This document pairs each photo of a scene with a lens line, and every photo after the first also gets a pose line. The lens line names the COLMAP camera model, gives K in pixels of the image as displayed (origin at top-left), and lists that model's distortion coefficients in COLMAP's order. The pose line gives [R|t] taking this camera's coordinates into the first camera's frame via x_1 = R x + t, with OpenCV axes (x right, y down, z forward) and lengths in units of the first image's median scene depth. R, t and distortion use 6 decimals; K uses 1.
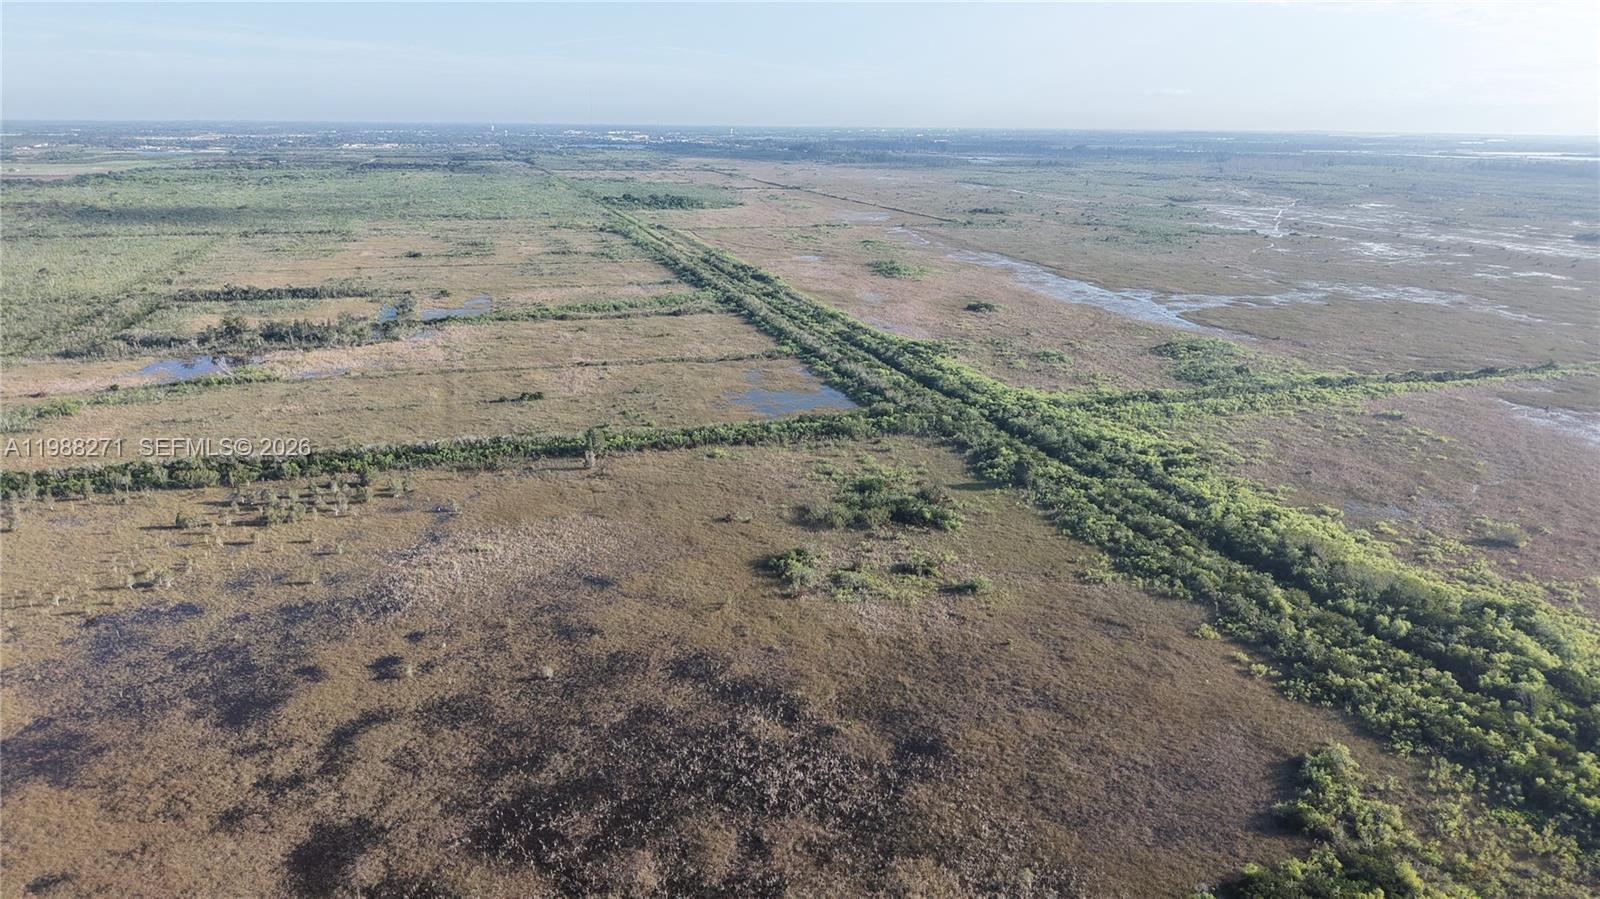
lens RADIAL K [[1065.7, 0, 801.0], [0, 1065.7, 457.8], [0, 0, 1]] dist [0.030655, -0.034225]
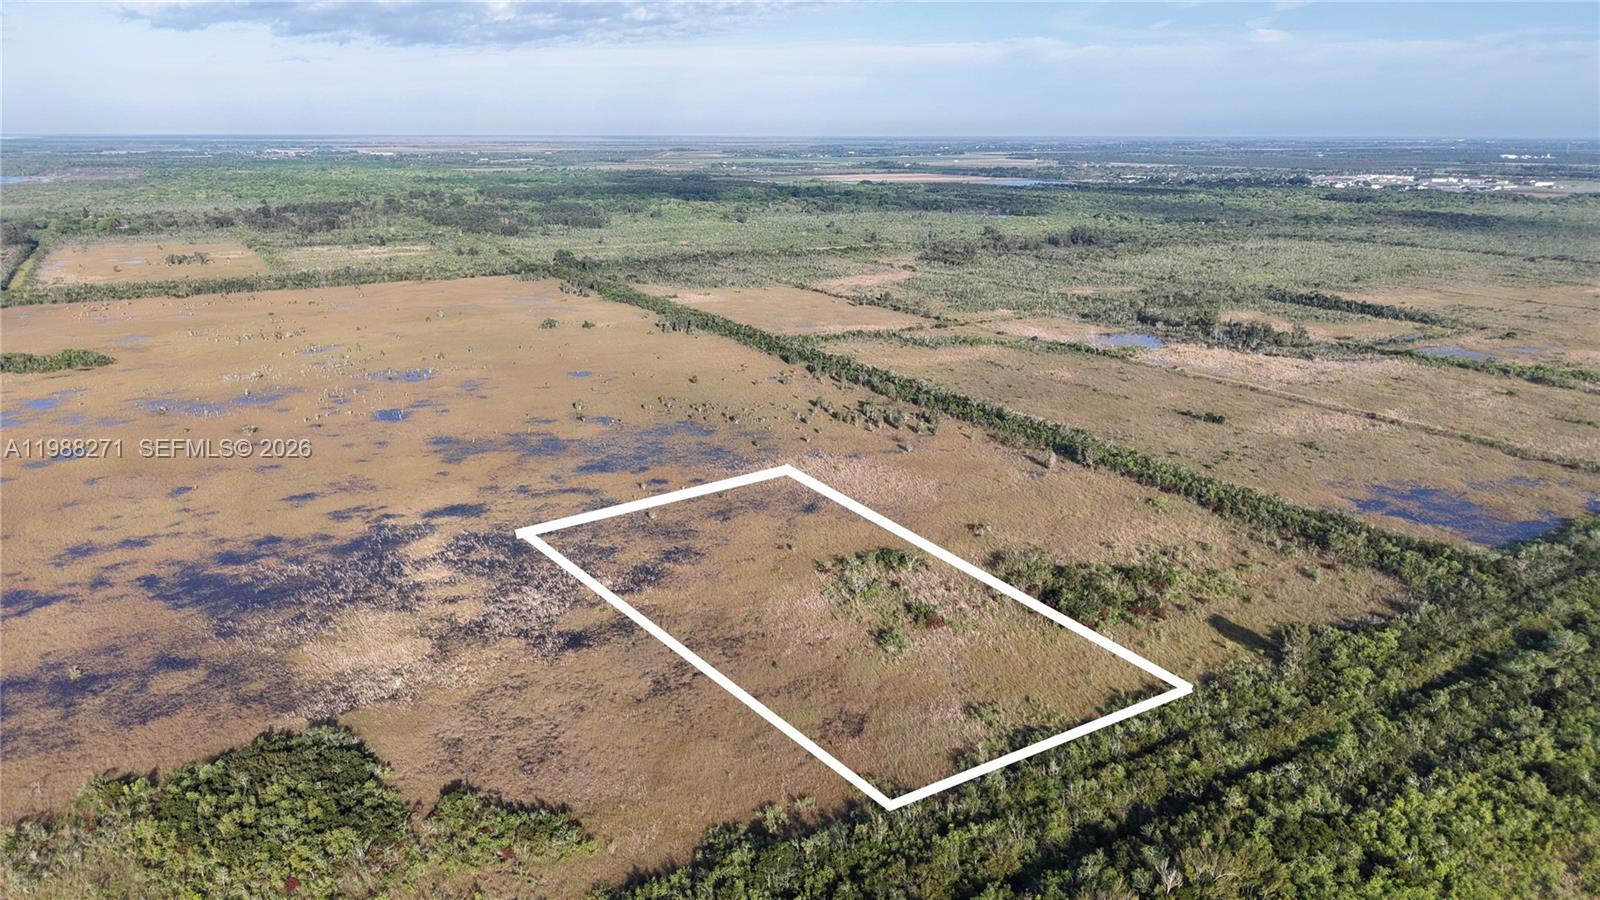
lens RADIAL K [[1065.7, 0, 801.4], [0, 1065.7, 457.4], [0, 0, 1]] dist [0.030655, -0.034225]
pose [[0.236584, 0.274361, -0.932070, 0.808826], [-0.290726, 0.935342, 0.201530, -0.158000], [0.927096, 0.223298, 0.301051, 0.532633]]
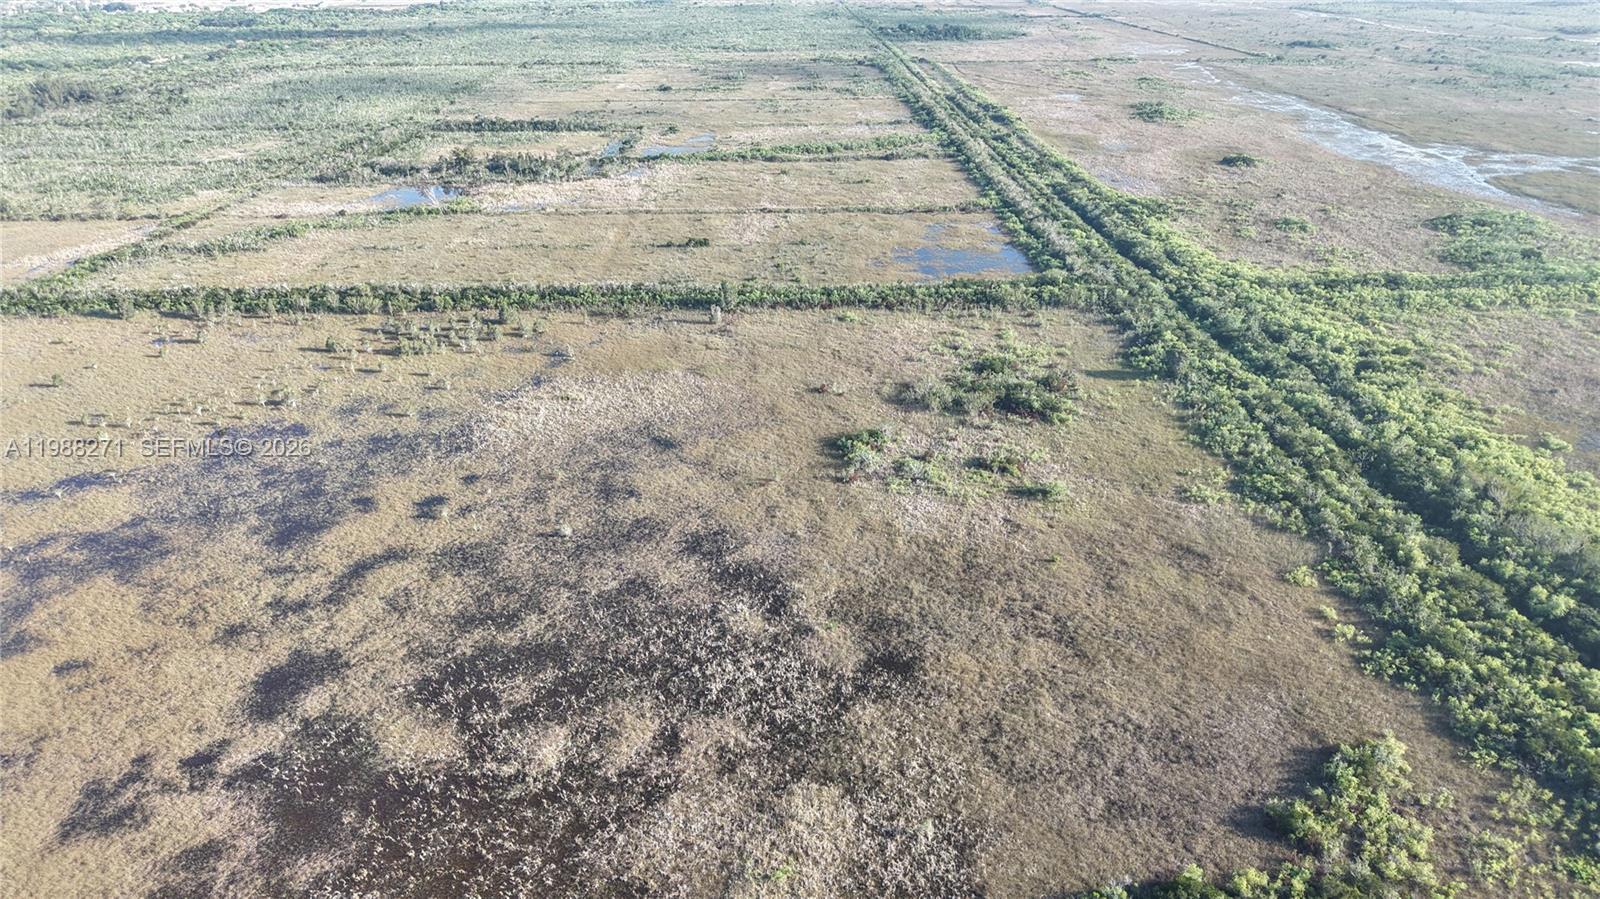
lens RADIAL K [[1065.7, 0, 800.7], [0, 1065.7, 455.2], [0, 0, 1]] dist [0.030655, -0.034225]
pose [[0.960753, 0.104833, -0.256832, 0.162991], [-0.067402, 0.986317, 0.150455, -0.025483], [0.269091, -0.127239, 0.954673, 0.079760]]
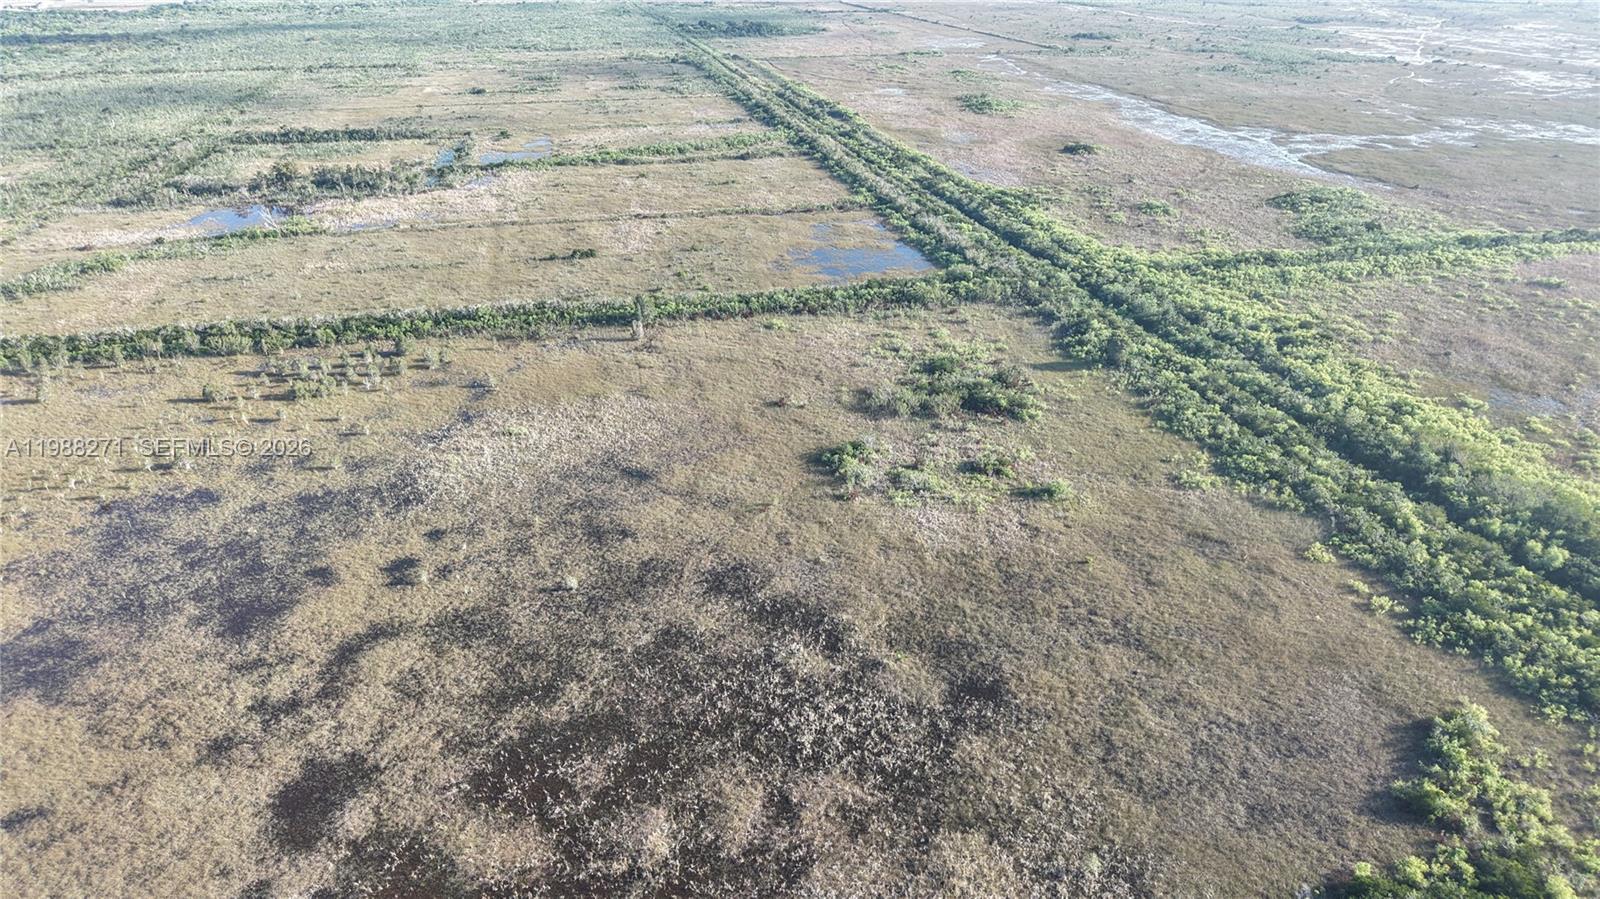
lens RADIAL K [[1065.7, 0, 800.6], [0, 1065.7, 455.4], [0, 0, 1]] dist [0.030655, -0.034225]
pose [[0.996791, 0.021933, -0.076981, 0.018905], [-0.010470, 0.989191, 0.146262, -0.030881], [0.079357, -0.144986, 0.986246, 0.095161]]
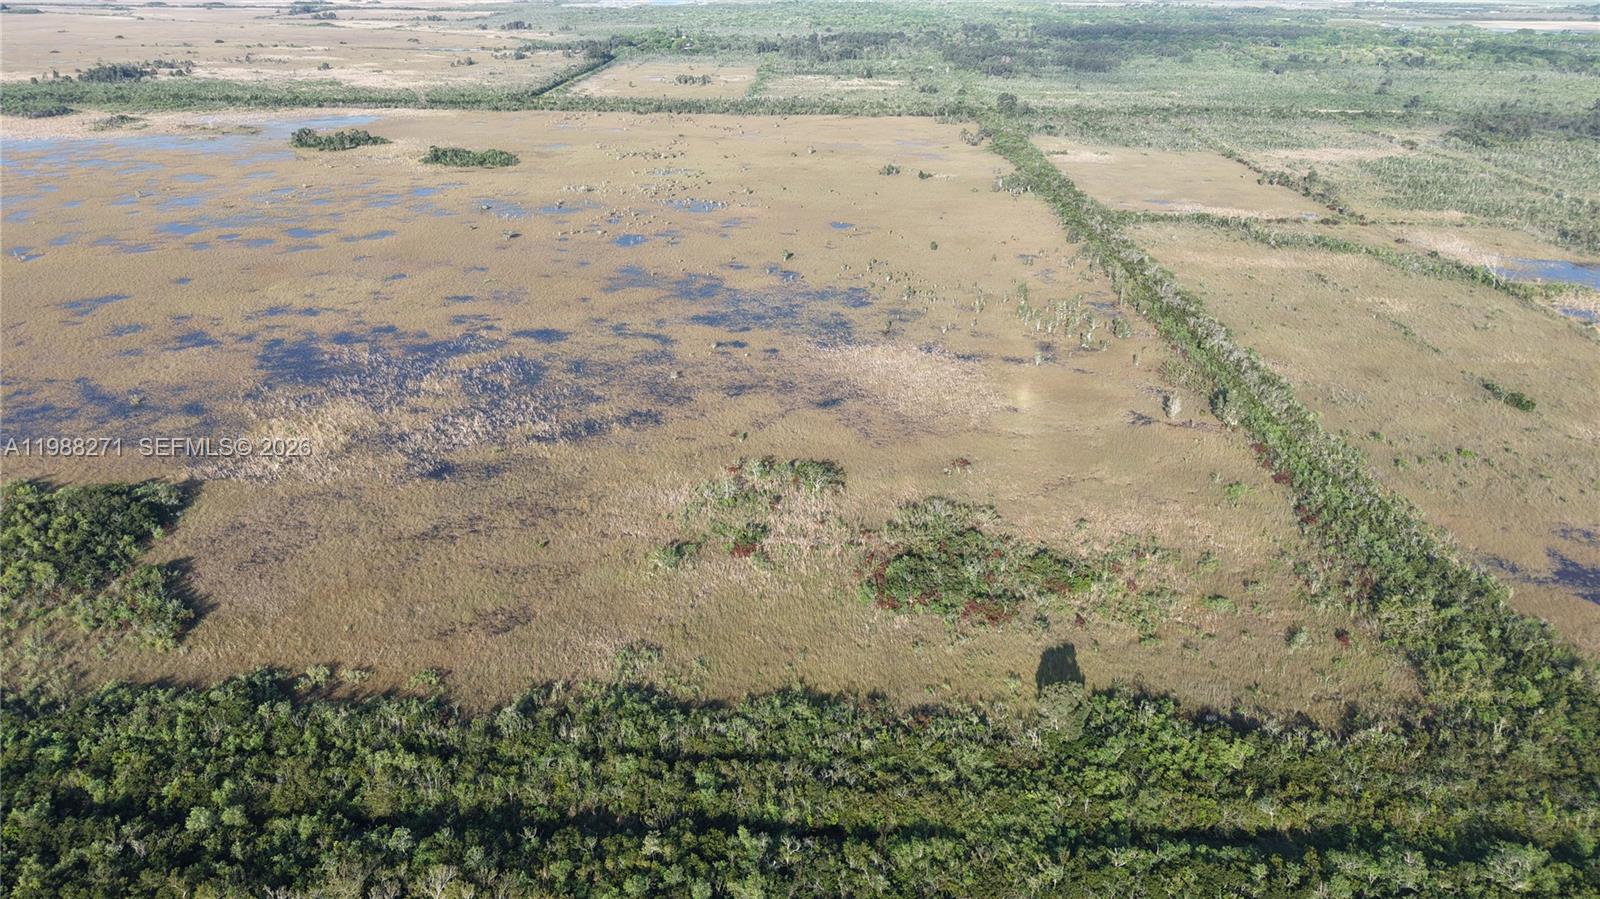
lens RADIAL K [[1065.7, 0, 801.8], [0, 1065.7, 459.7], [0, 0, 1]] dist [0.030655, -0.034225]
pose [[-0.323220, 0.390240, -0.862115, 0.687439], [-0.295467, 0.823855, 0.483697, -0.311073], [0.899015, 0.411066, -0.150983, 1.015492]]
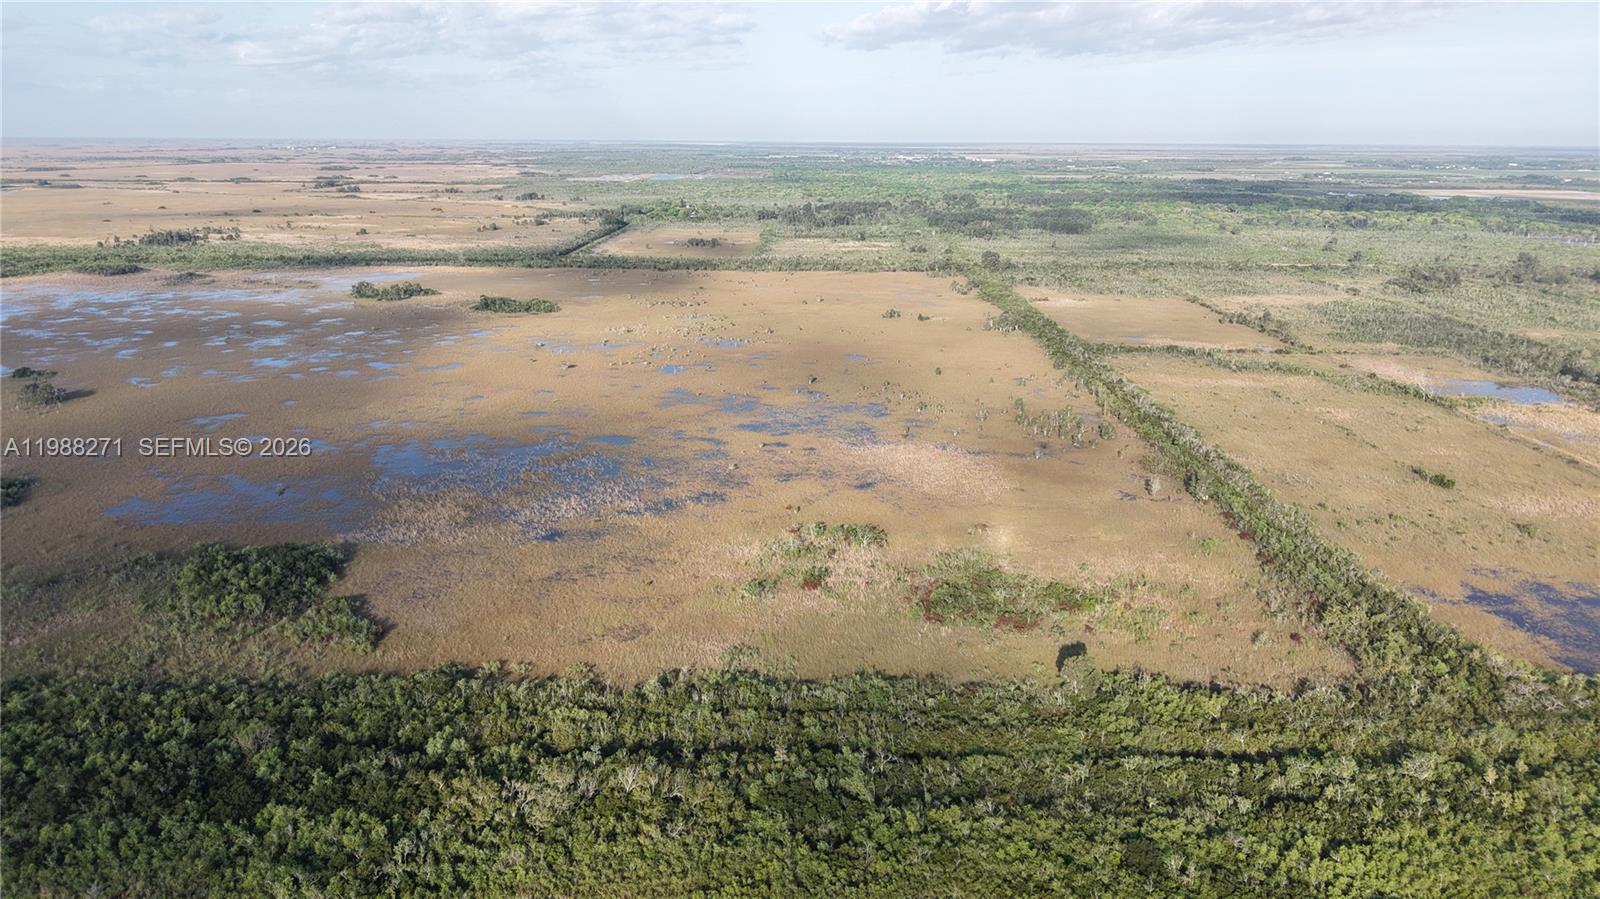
lens RADIAL K [[1065.7, 0, 799.4], [0, 1065.7, 456.7], [0, 0, 1]] dist [0.030655, -0.034225]
pose [[-0.310635, 0.261002, -0.913993, 0.886534], [-0.293604, 0.888195, 0.353421, -0.306873], [0.904048, 0.378138, -0.199273, 1.023150]]
